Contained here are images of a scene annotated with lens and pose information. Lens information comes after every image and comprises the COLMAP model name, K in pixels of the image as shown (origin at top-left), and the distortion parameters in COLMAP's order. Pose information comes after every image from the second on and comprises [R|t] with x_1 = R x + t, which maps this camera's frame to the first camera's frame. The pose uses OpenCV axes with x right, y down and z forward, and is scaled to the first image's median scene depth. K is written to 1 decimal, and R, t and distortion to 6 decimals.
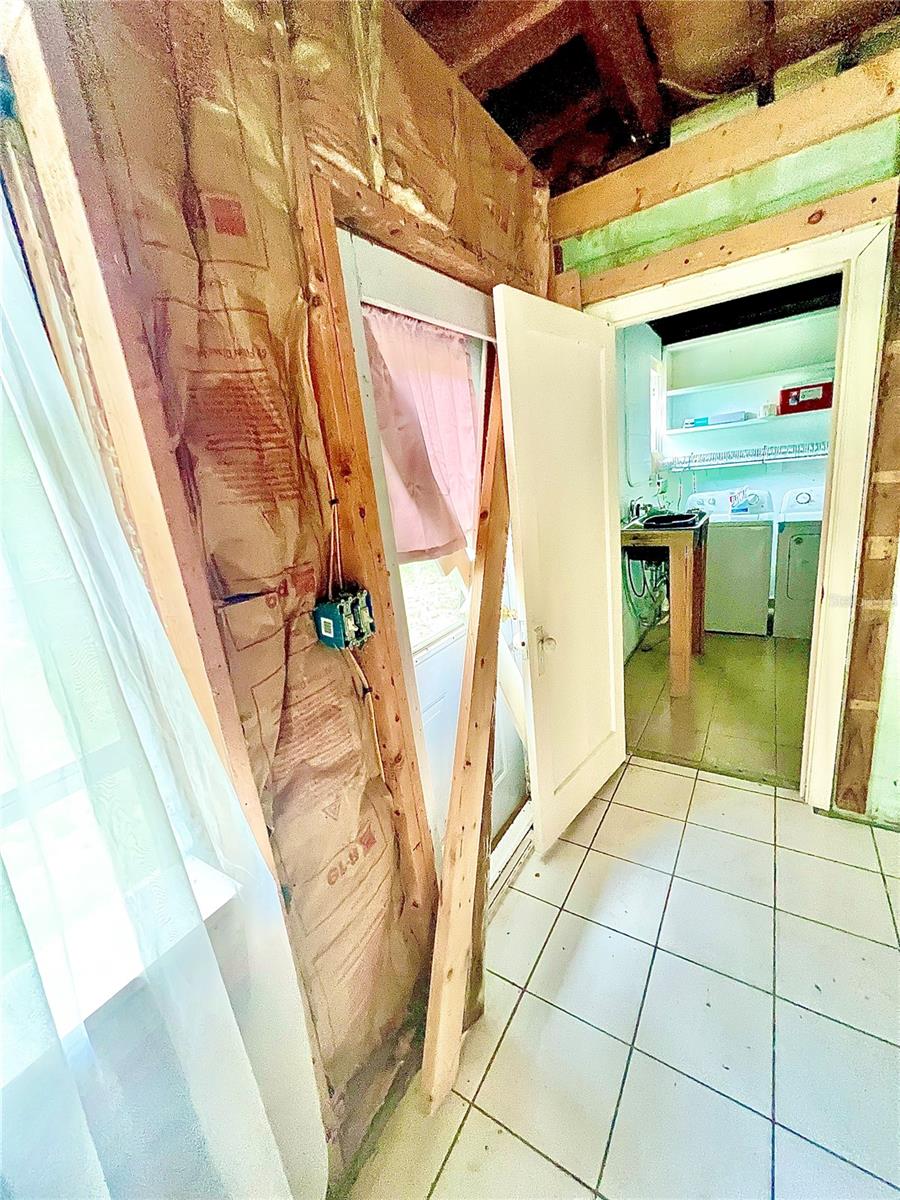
lens RADIAL K [[483.7, 0, 448.4], [0, 483.7, 604.6], [0, 0, 1]] dist [-0.003490, 0.000412]
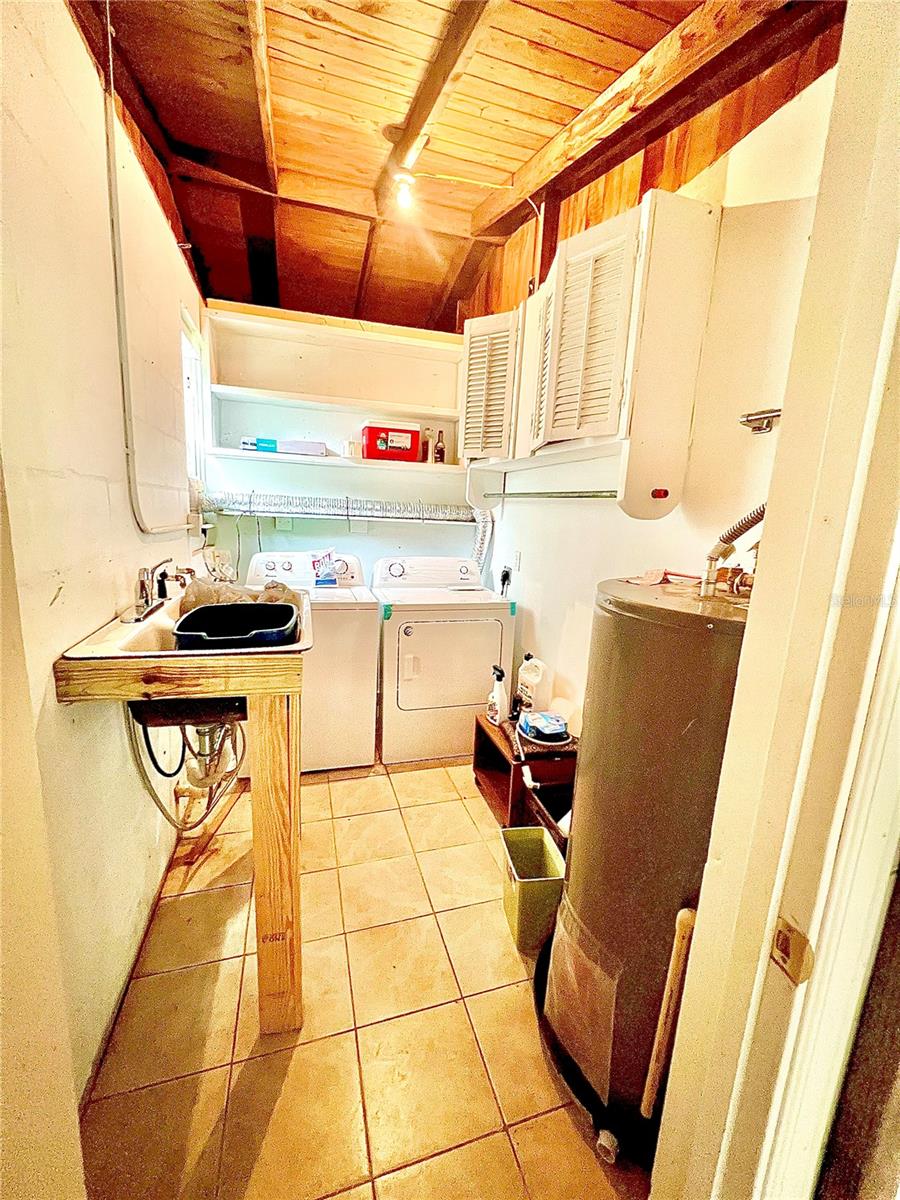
lens RADIAL K [[483.7, 0, 448.3], [0, 483.7, 597.8], [0, 0, 1]] dist [-0.003490, 0.000412]
pose [[0.634898, 0.003474, 0.772588, 0.190157], [0.076709, 0.994765, -0.067511, -0.119044], [-0.768779, 0.102127, 0.631308, 0.456056]]
